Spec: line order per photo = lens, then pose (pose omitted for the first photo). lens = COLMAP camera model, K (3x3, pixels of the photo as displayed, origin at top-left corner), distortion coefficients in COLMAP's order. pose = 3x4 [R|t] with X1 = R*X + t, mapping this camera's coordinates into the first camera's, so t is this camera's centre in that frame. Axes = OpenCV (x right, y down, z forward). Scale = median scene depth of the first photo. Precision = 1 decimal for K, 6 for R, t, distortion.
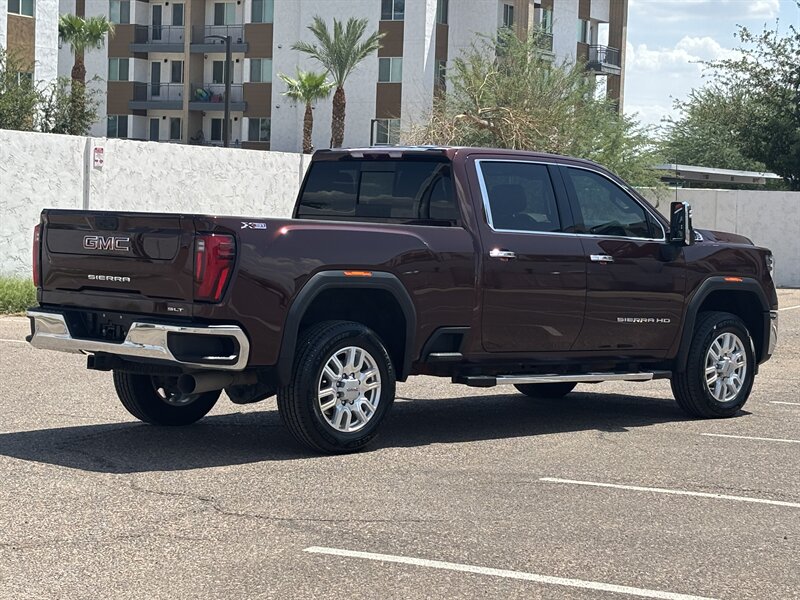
lens RADIAL K [[1900.3, 0, 400.0], [0, 1900.3, 300.0], [0, 0, 1]] dist [0.303003, -10.981716]
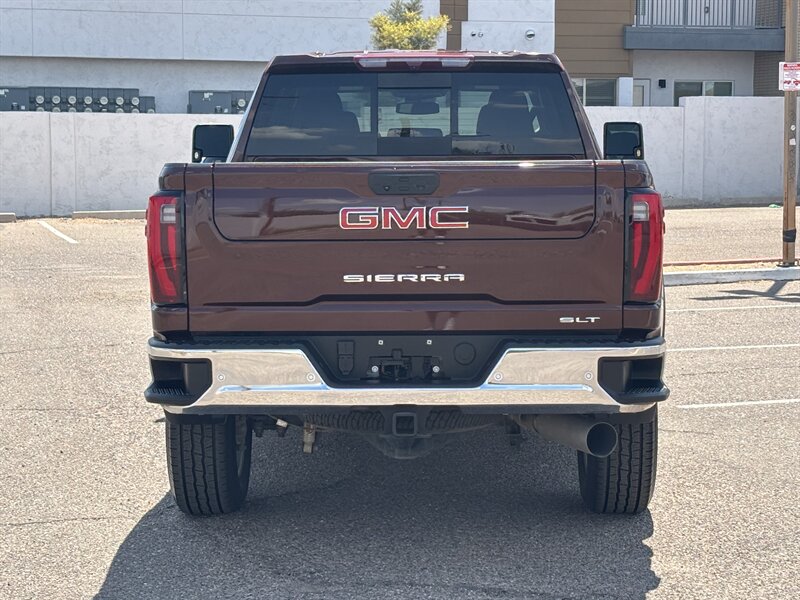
lens RADIAL K [[1900.3, 0, 400.0], [0, 1900.3, 300.0], [0, 0, 1]] dist [0.303003, -10.981716]
pose [[0.729457, -0.092098, 0.677798, -0.548418], [0.061369, 0.995710, 0.069249, -0.045041], [-0.681268, -0.008918, 0.731980, 0.577414]]
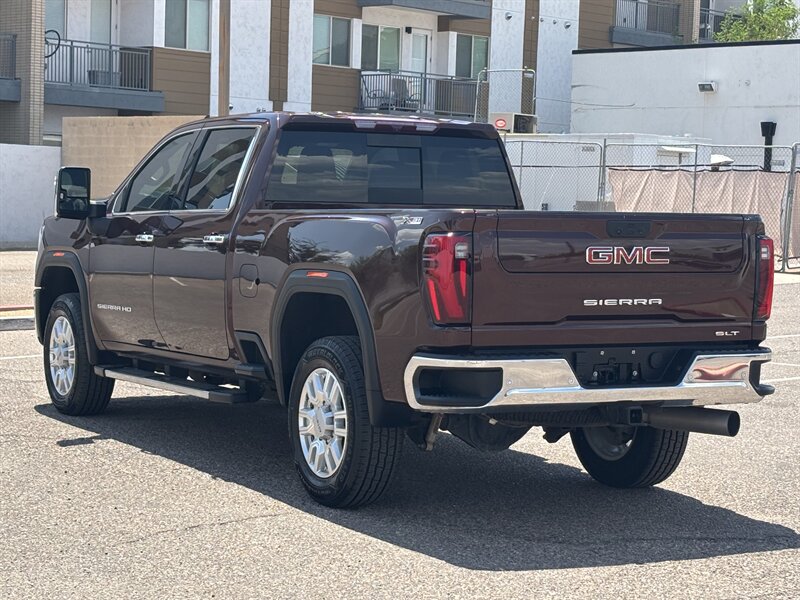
lens RADIAL K [[1900.3, 0, 400.0], [0, 1900.3, 300.0], [0, 0, 1]] dist [0.303003, -10.981716]
pose [[0.301626, -0.076213, 0.950375, -0.888956], [0.032712, 0.997040, 0.069573, -0.067061], [-0.952865, 0.010104, 0.303226, 0.858710]]
